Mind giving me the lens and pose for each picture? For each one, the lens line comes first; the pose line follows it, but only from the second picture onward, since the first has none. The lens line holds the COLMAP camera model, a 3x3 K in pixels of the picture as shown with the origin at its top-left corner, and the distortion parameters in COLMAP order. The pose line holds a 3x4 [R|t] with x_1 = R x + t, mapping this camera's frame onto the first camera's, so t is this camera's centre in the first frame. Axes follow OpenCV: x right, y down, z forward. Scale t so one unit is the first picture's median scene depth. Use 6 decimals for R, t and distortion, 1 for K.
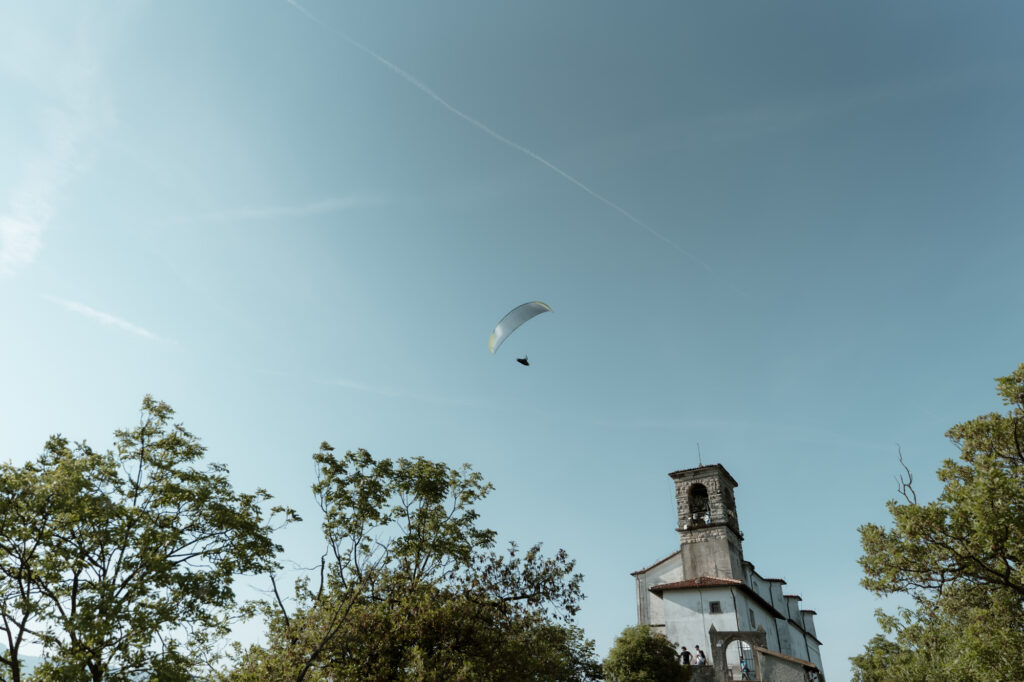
lens RADIAL K [[612.6, 0, 512.0], [0, 612.6, 340.6], [0, 0, 1]] dist [0.021766, -0.000308]
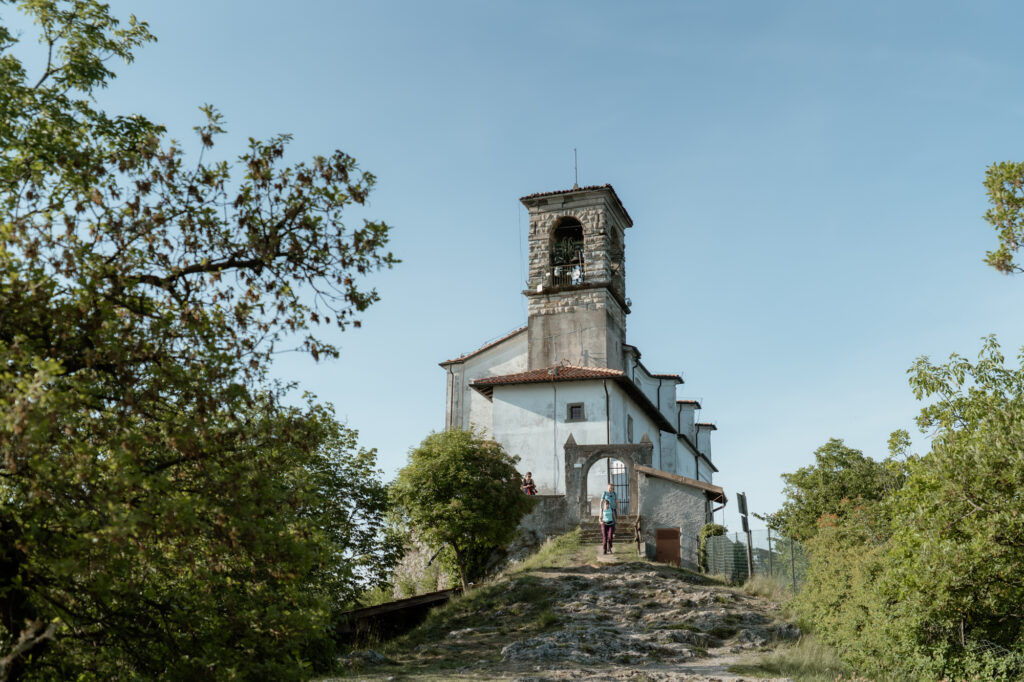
lens RADIAL K [[1047.5, 0, 512.0], [0, 1047.5, 341.4], [0, 0, 1]] dist [0.053880, 0.000000]
pose [[0.965933, 0.026685, 0.257415, 0.004596], [-0.104625, 0.950027, 0.294113, 0.065946], [-0.236702, -0.311026, 0.920454, 0.086301]]
